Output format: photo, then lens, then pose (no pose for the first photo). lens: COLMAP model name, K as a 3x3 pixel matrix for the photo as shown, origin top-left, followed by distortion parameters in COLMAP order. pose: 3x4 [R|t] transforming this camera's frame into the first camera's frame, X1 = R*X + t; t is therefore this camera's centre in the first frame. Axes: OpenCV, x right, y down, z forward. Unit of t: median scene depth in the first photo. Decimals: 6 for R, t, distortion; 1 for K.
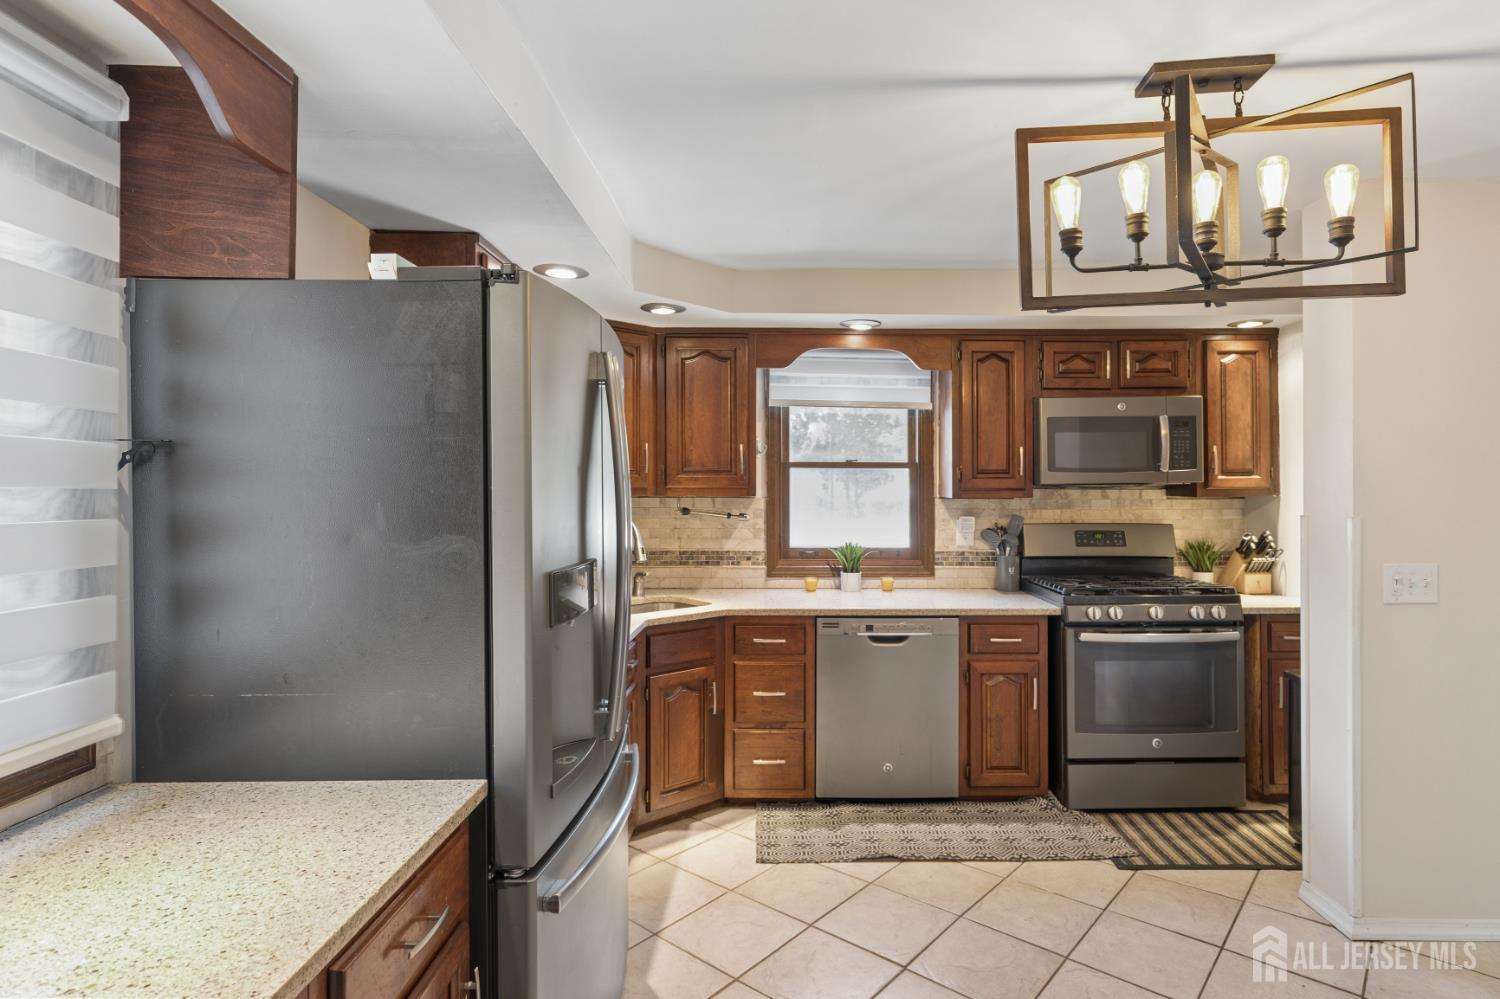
lens RADIAL K [[804.7, 0, 793.5], [0, 804.7, 477.5], [0, 0, 1]] dist [-0.000015, -0.000207]
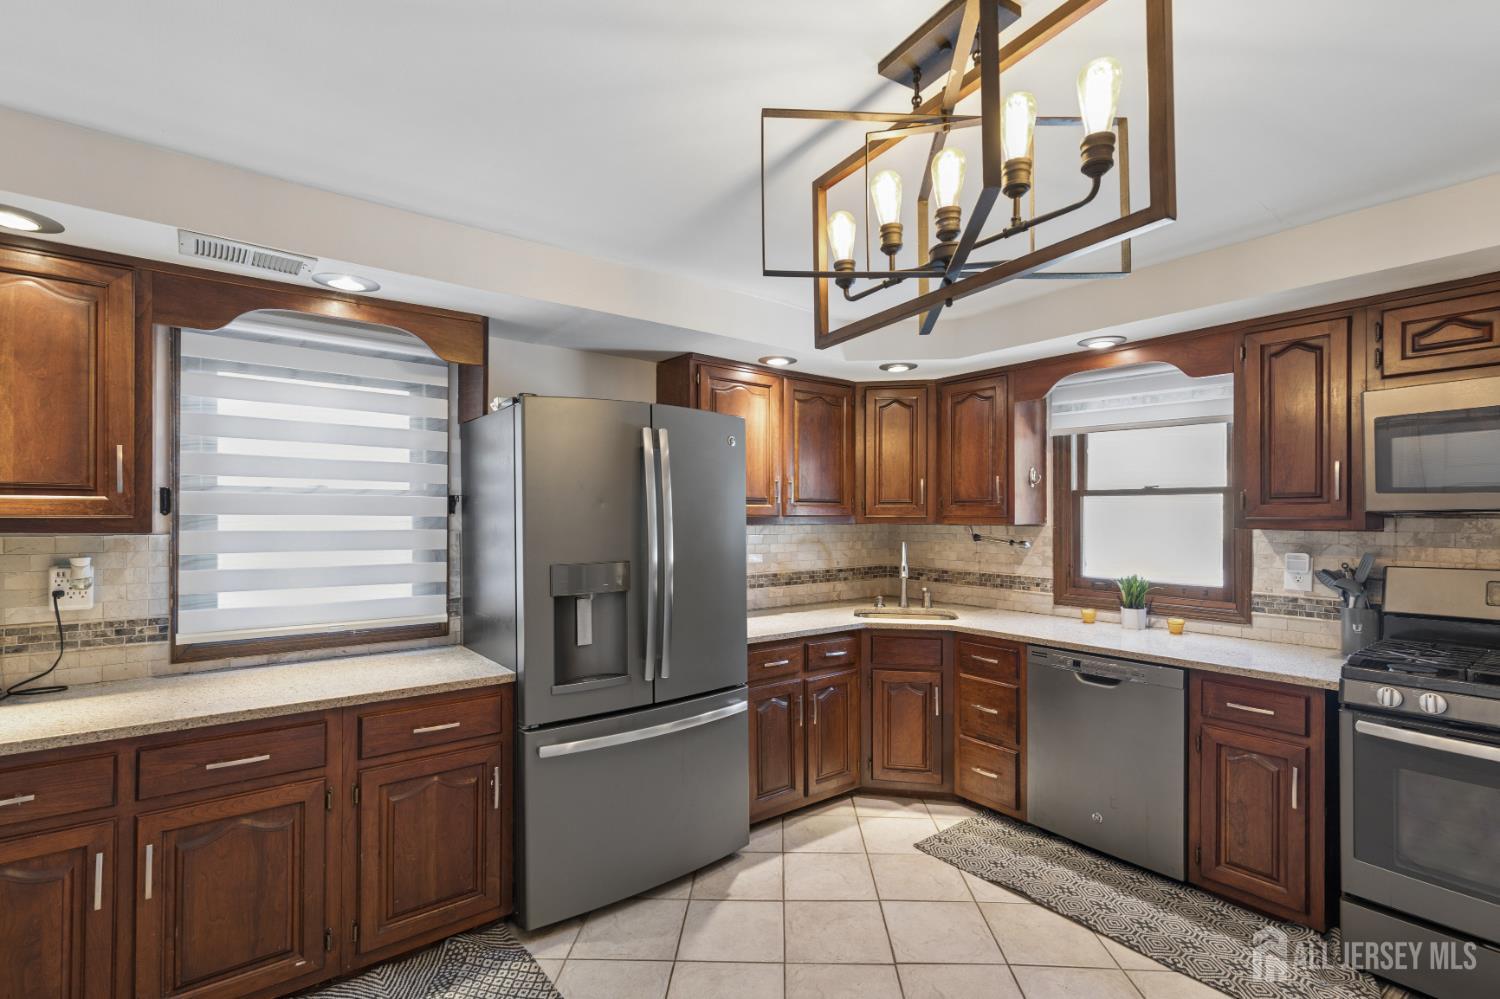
lens RADIAL K [[689.7, 0, 745.3], [0, 689.7, 510.5], [0, 0, 1]] dist [0.001256, -0.000081]
pose [[0.596424, -0.007717, -0.802632, 0.467689], [0.009319, 0.999953, -0.002689, 0.004065], [0.802615, -0.005876, 0.596468, 0.180556]]
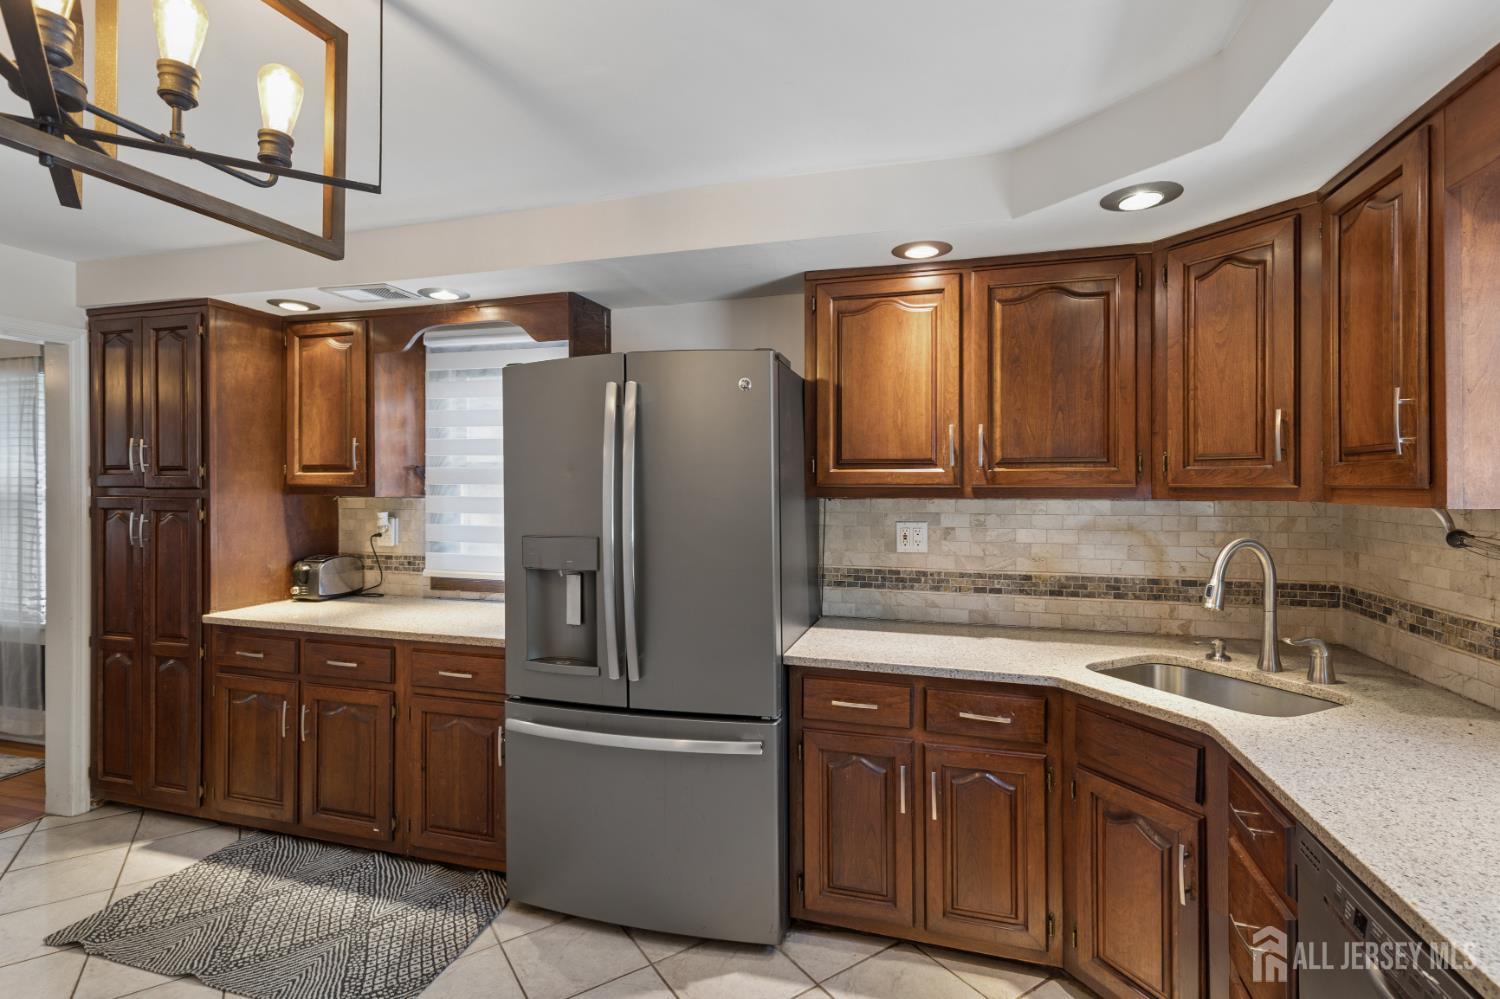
lens RADIAL K [[705.9, 0, 746.2], [0, 705.9, 483.9], [0, 0, 1]] dist [0.001464, -0.000033]
pose [[-0.303965, -0.001686, -0.952682, 0.396821], [0.009207, 0.999947, -0.004708, 0.008746], [0.952639, -0.010202, -0.303933, 0.774893]]
